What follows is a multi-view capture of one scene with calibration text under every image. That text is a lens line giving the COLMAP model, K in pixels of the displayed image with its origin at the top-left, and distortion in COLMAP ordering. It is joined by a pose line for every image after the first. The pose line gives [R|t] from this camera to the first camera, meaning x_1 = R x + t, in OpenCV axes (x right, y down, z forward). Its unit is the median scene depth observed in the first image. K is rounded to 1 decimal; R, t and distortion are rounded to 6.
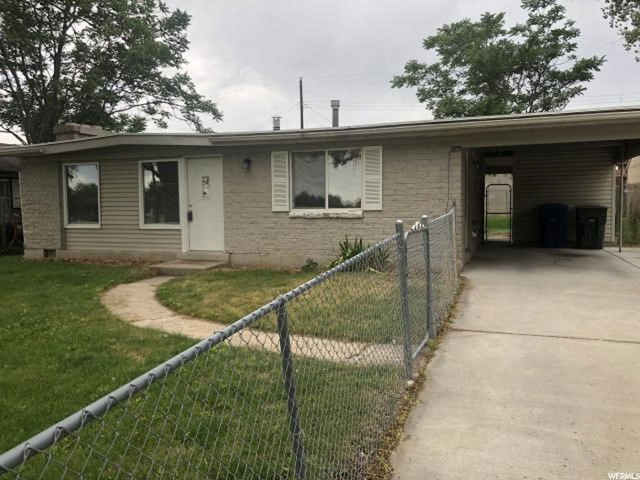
lens RADIAL K [[520.3, 0, 320.0], [0, 520.3, 240.0], [0, 0, 1]] dist [0.034843, -0.011633]
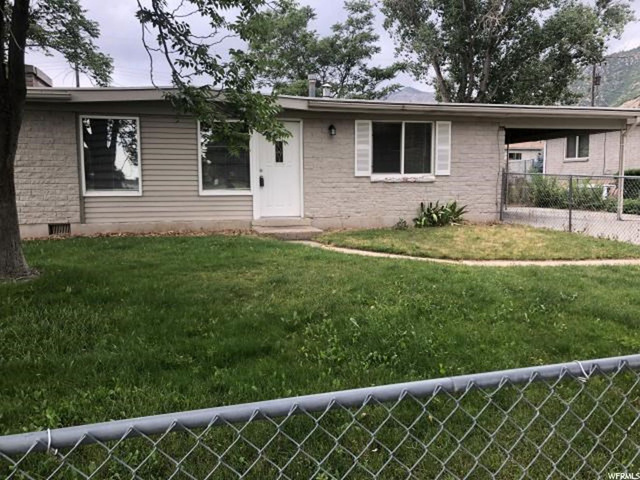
lens RADIAL K [[520.3, 0, 320.0], [0, 520.3, 240.0], [0, 0, 1]] dist [0.034843, -0.011633]
pose [[0.827699, -0.055919, 0.558380, -0.702133], [0.036477, 0.998280, 0.045902, 0.022238], [-0.559986, -0.017625, 0.828315, 0.142243]]
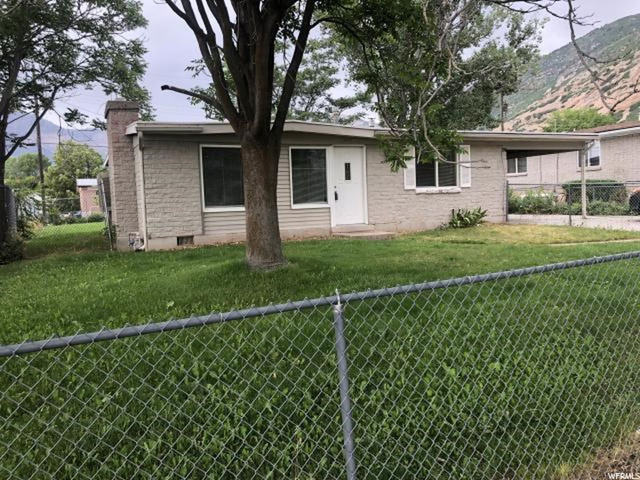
lens RADIAL K [[517.6, 0, 320.0], [0, 517.6, 240.0], [0, 0, 1]] dist [0.096982, -0.117142]
pose [[0.709583, -0.068150, 0.701319, -1.103858], [0.081295, 0.996583, 0.014589, 0.033614], [-0.699917, 0.046662, 0.712698, 0.195131]]
